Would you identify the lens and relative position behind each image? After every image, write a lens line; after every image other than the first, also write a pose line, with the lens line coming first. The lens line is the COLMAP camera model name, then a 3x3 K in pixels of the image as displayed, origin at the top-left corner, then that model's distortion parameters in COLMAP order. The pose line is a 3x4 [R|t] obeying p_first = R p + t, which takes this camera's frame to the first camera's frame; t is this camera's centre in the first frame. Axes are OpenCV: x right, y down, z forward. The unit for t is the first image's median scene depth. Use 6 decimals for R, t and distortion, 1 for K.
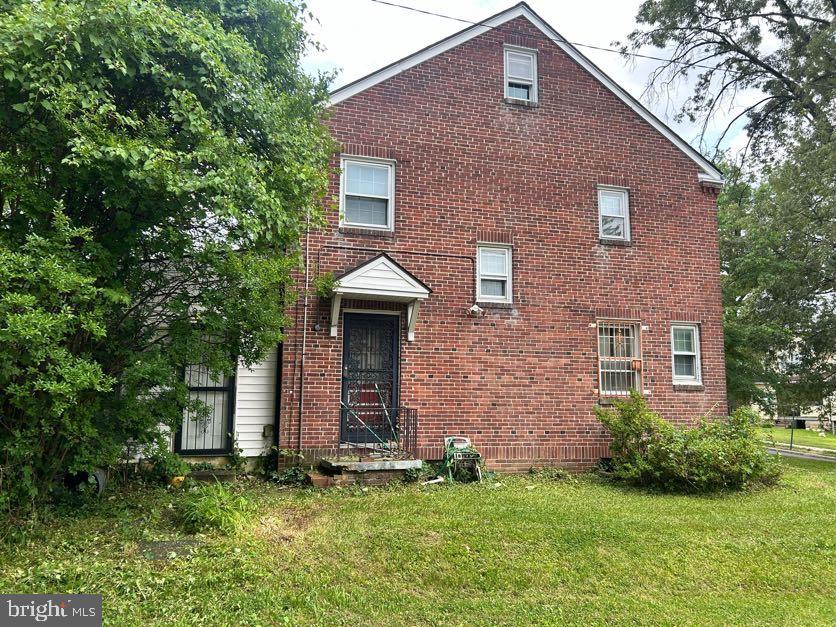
lens RADIAL K [[645.0, 0, 419.5], [0, 645.0, 317.2], [0, 0, 1]] dist [0.062031, -0.066731]
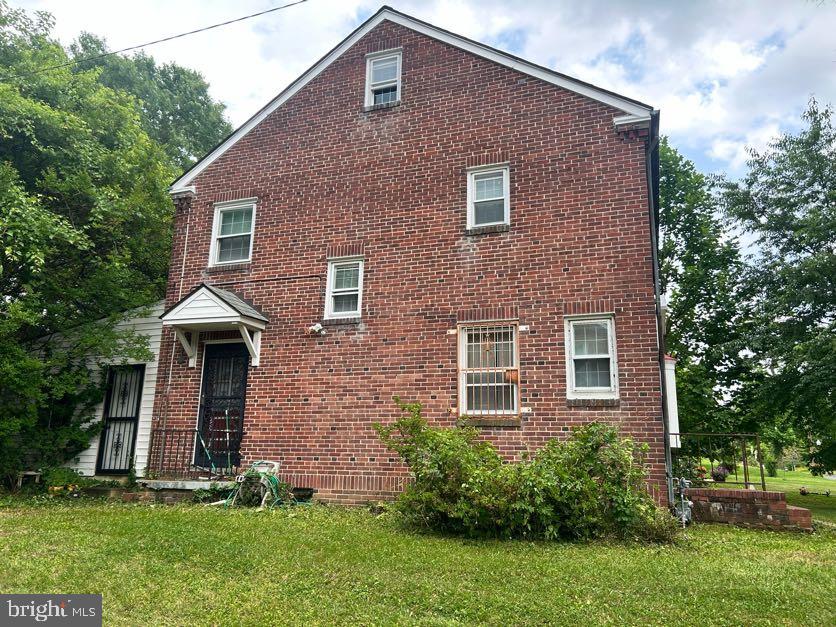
lens RADIAL K [[645.0, 0, 422.9], [0, 645.0, 313.4], [0, 0, 1]] dist [0.062031, -0.066731]
pose [[0.795020, -0.131121, -0.592242, 0.735800], [0.065166, 0.989169, -0.131522, 0.096454], [0.603073, 0.065968, 0.794954, 0.312624]]
